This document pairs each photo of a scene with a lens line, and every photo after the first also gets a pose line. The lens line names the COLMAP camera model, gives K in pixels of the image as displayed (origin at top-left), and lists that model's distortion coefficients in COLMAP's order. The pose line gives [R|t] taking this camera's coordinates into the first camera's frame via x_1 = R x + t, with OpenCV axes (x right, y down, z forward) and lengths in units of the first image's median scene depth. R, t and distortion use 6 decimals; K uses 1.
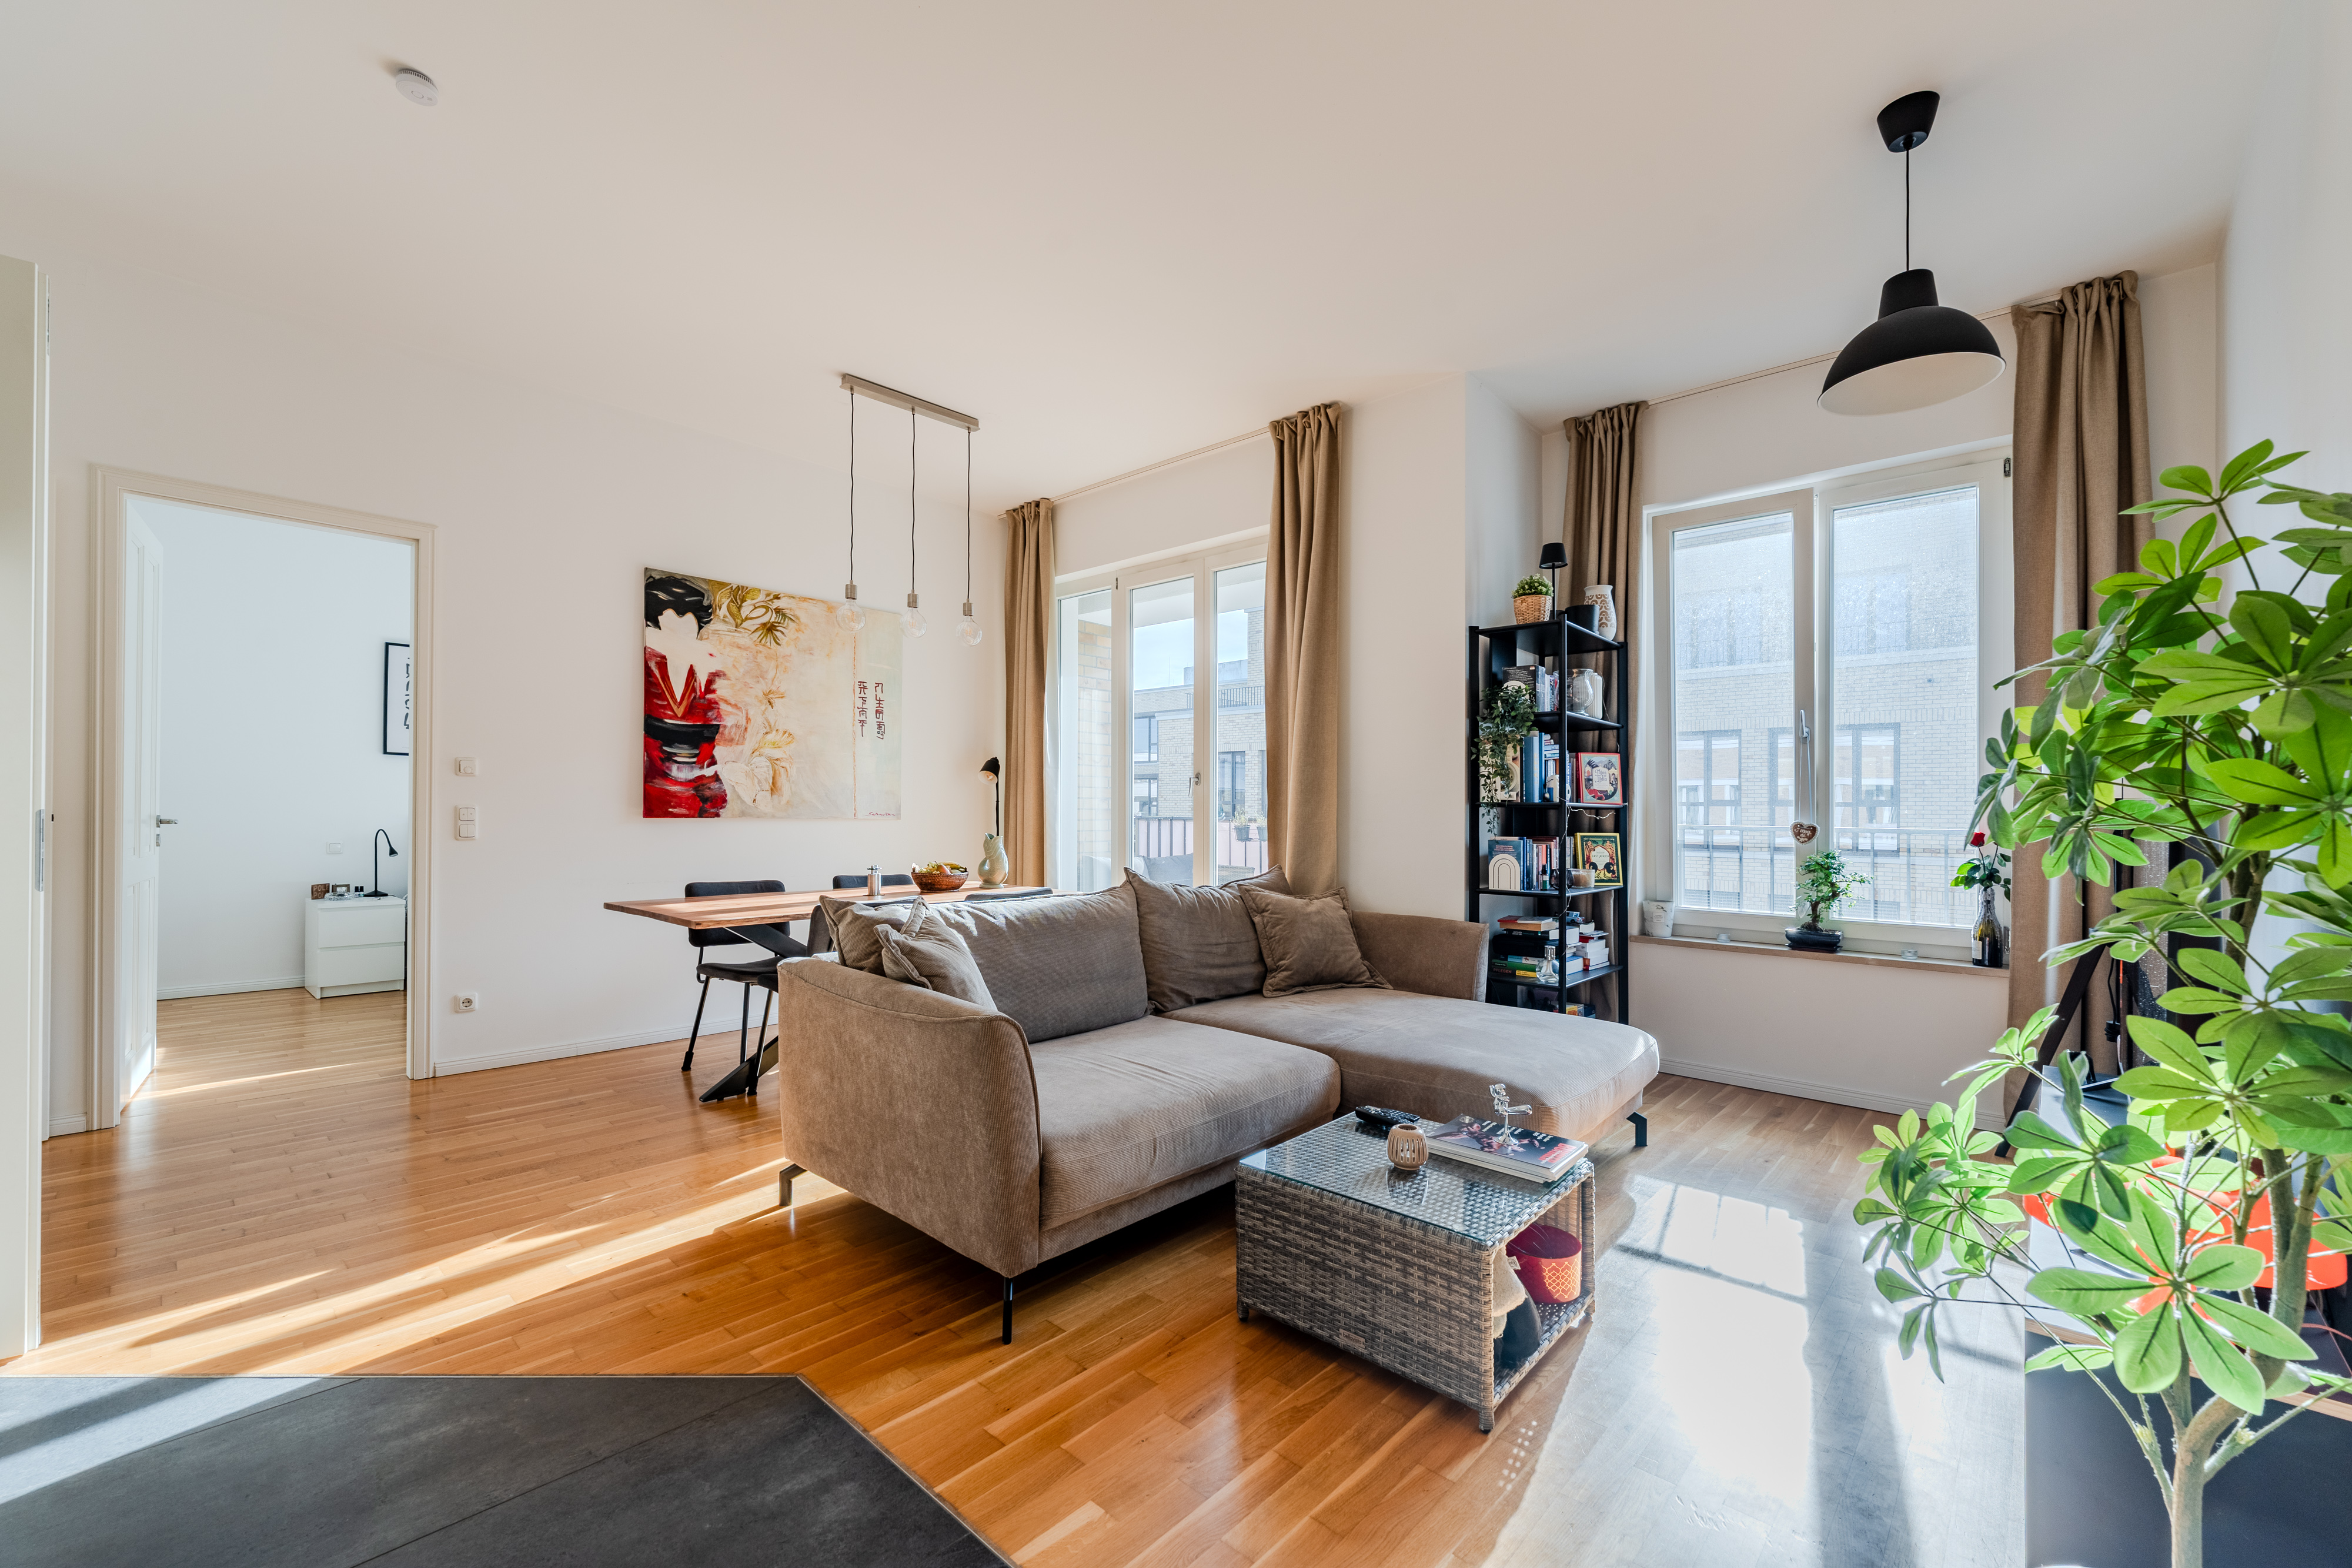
lens RADIAL K [[966.5, 0, 1164.4], [0, 966.5, 788.5], [0, 0, 1]] dist [-0.001594, -0.000445]
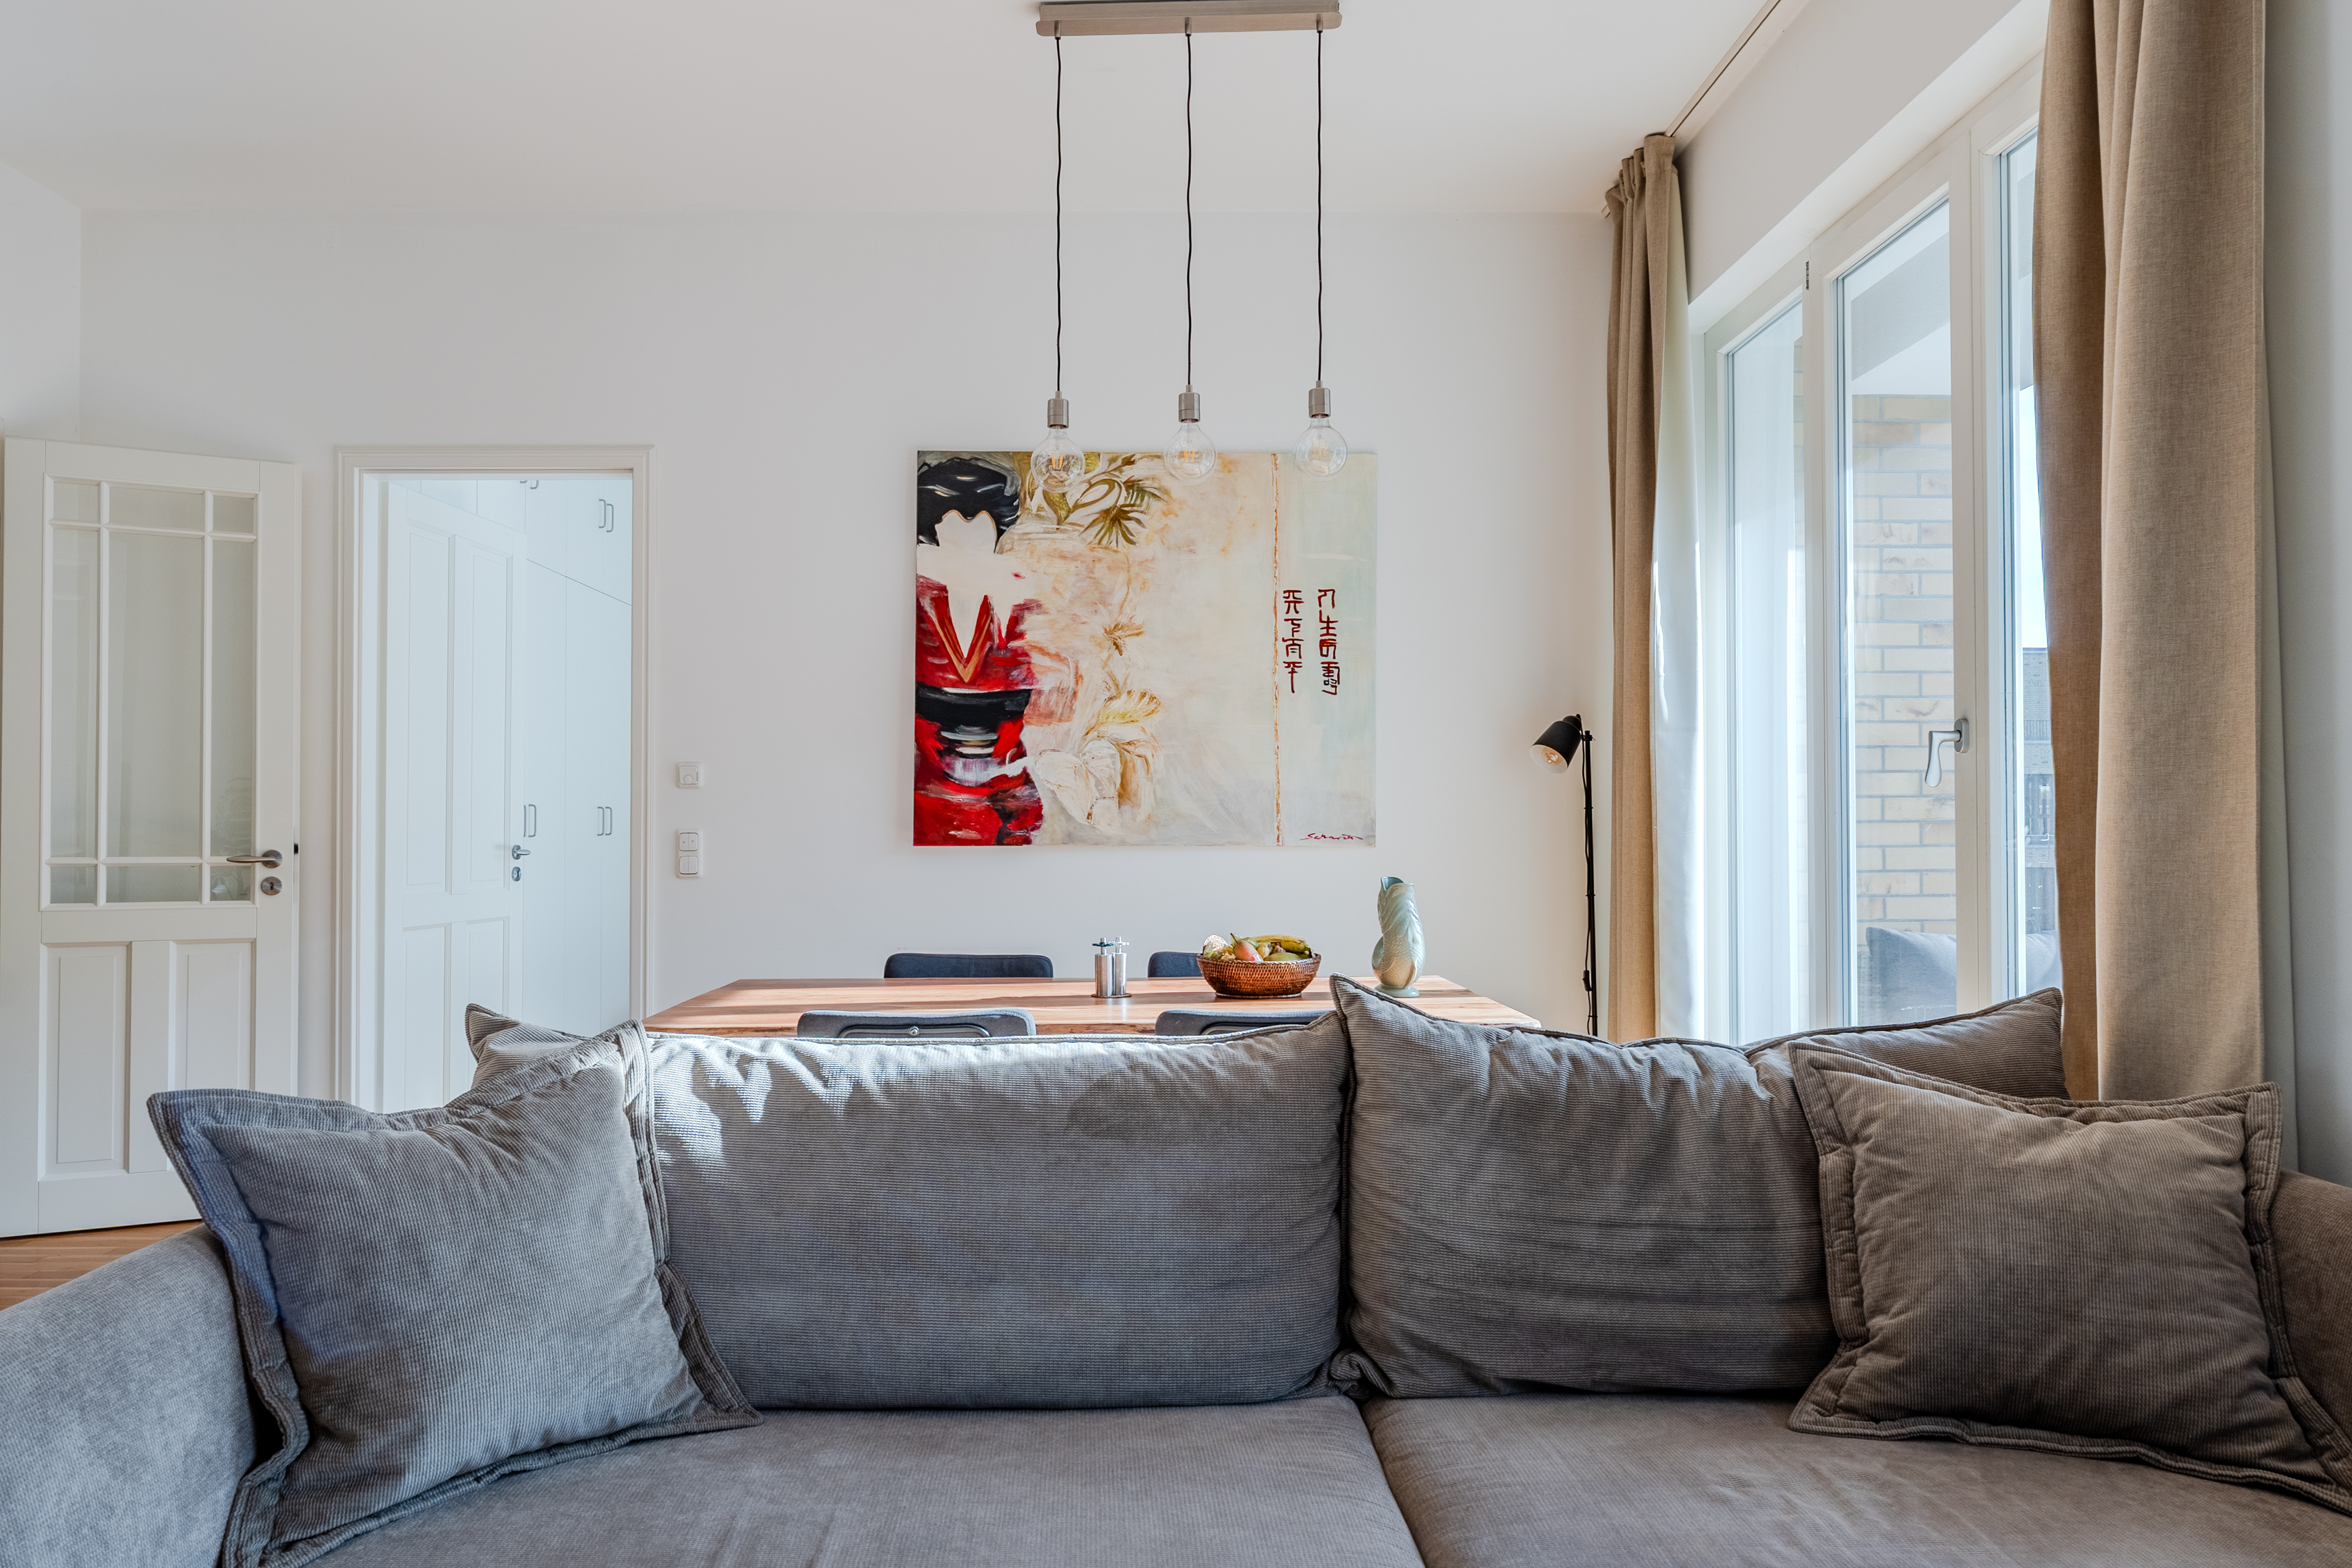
lens RADIAL K [[1458.5, 0, 1170.5], [0, 1458.5, 797.1], [0, 0, 1]] dist [0.002771, -0.000346]
pose [[0.681752, -0.027890, -0.731051, 0.261661], [0.026853, 0.999554, -0.013092, 0.014808], [0.731090, -0.010705, 0.682197, 0.450977]]
